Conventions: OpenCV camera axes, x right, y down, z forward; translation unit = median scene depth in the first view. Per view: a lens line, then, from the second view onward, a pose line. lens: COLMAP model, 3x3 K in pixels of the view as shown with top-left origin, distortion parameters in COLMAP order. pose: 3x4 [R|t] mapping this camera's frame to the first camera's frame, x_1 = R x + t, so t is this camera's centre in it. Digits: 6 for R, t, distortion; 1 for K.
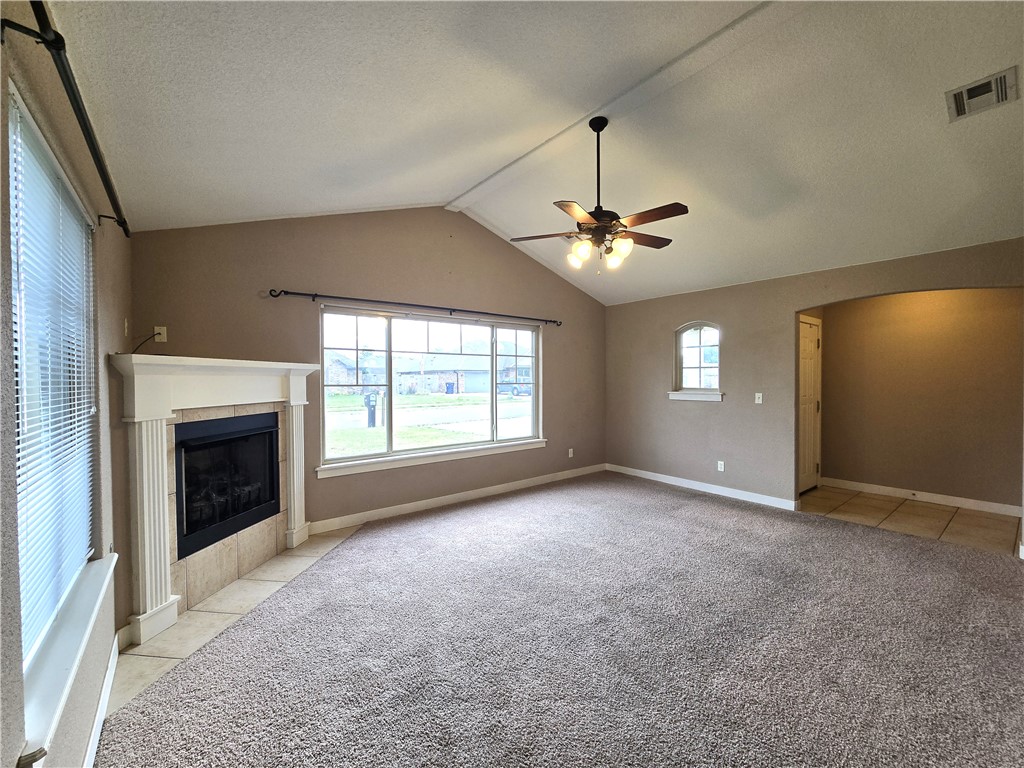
lens RADIAL K [[419.9, 0, 507.7], [0, 419.9, 384.1], [0, 0, 1]] dist [-0.003086, -0.000760]
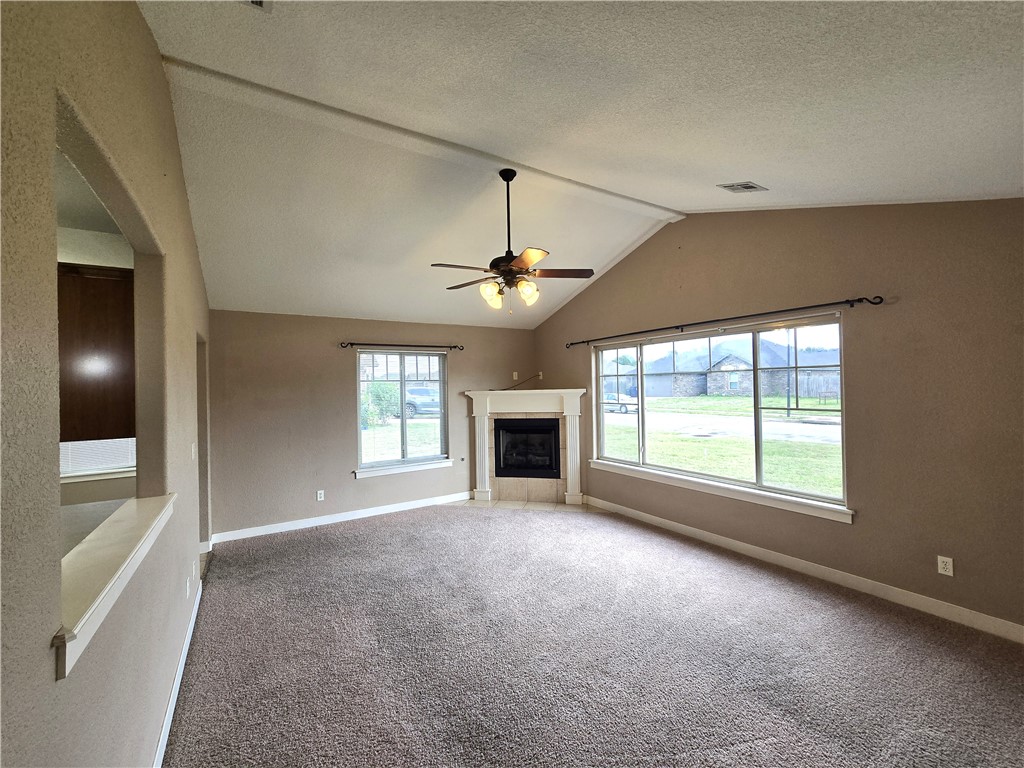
lens RADIAL K [[419.9, 0, 507.7], [0, 419.9, 384.1], [0, 0, 1]] dist [-0.003086, -0.000760]
pose [[-0.109159, -0.000016, -0.994024, 1.135732], [0.009864, 0.999951, -0.001099, -0.070486], [0.993975, -0.009925, -0.109153, 0.976454]]
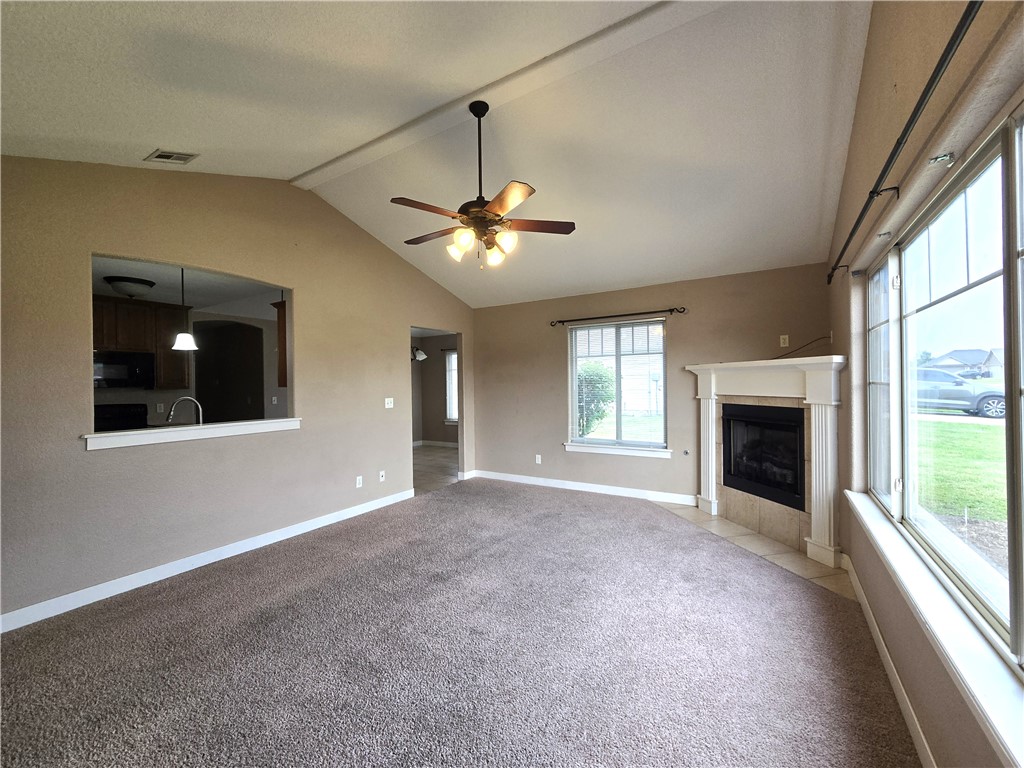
lens RADIAL K [[419.9, 0, 507.7], [0, 419.9, 384.1], [0, 0, 1]] dist [-0.003086, -0.000760]
pose [[-0.940703, 0.021293, -0.338562, 0.427318], [0.016239, 0.999711, 0.017754, -0.018911], [0.338842, 0.011203, -0.940777, 1.676922]]
